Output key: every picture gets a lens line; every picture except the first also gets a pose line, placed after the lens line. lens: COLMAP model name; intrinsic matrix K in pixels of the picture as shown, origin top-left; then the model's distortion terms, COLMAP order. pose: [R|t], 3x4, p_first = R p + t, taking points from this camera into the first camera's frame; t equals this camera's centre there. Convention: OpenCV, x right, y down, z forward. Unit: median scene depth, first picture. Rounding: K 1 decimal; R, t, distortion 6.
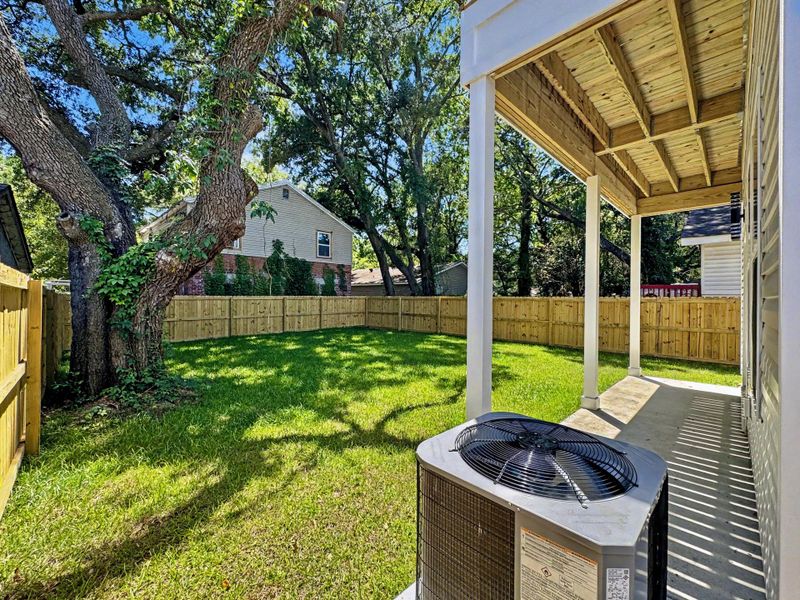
lens RADIAL K [[327.8, 0, 400.5], [0, 327.8, 298.6], [0, 0, 1]] dist [-0.000474, -0.000195]
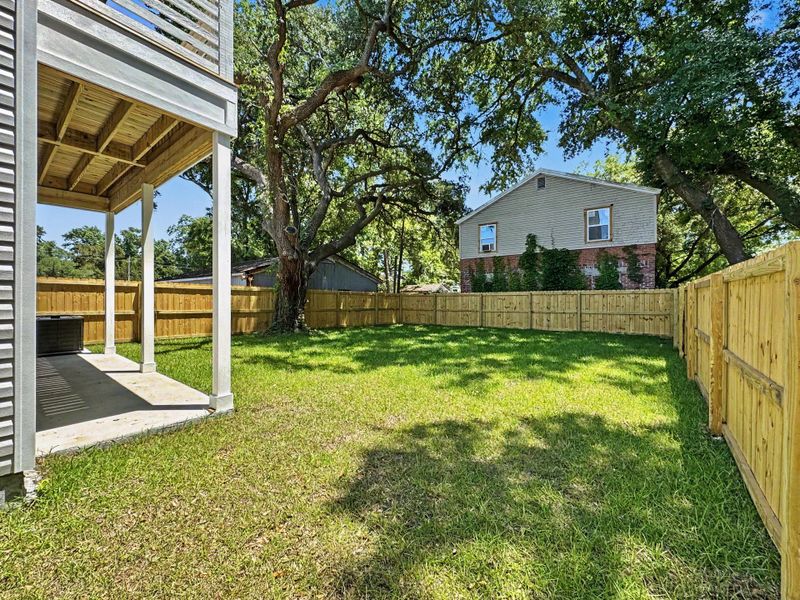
lens RADIAL K [[327.8, 0, 400.5], [0, 327.8, 298.6], [0, 0, 1]] dist [-0.000474, -0.000195]
pose [[0.115112, 0.000515, -0.993352, 0.511831], [0.003818, 0.999992, 0.000961, 0.009506], [0.993345, -0.003903, 0.115109, 0.461456]]
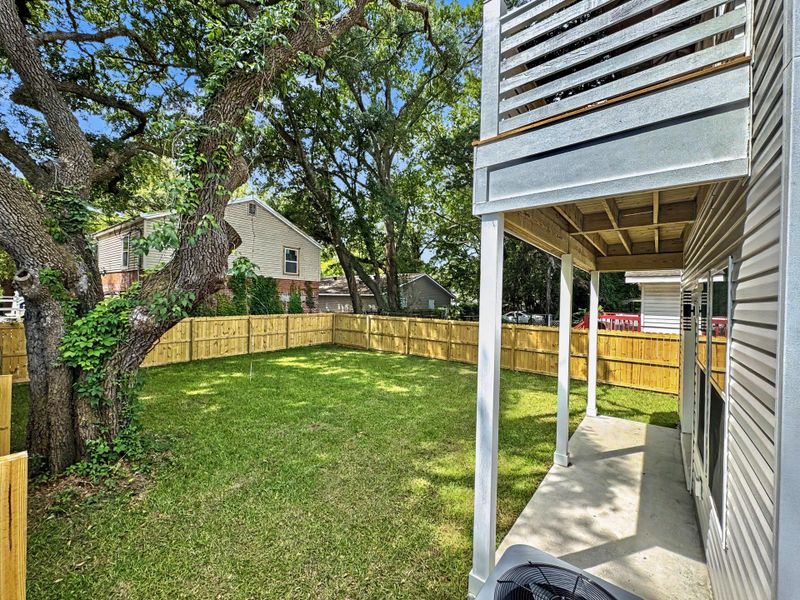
lens RADIAL K [[324.3, 0, 400.4], [0, 324.3, 302.7], [0, 0, 1]] dist [-0.001496, 0.000269]
pose [[0.992650, 0.014041, 0.120203, -0.024747], [-0.014581, 0.999887, 0.003611, -0.050862], [-0.120138, -0.005337, 0.992743, -0.004488]]
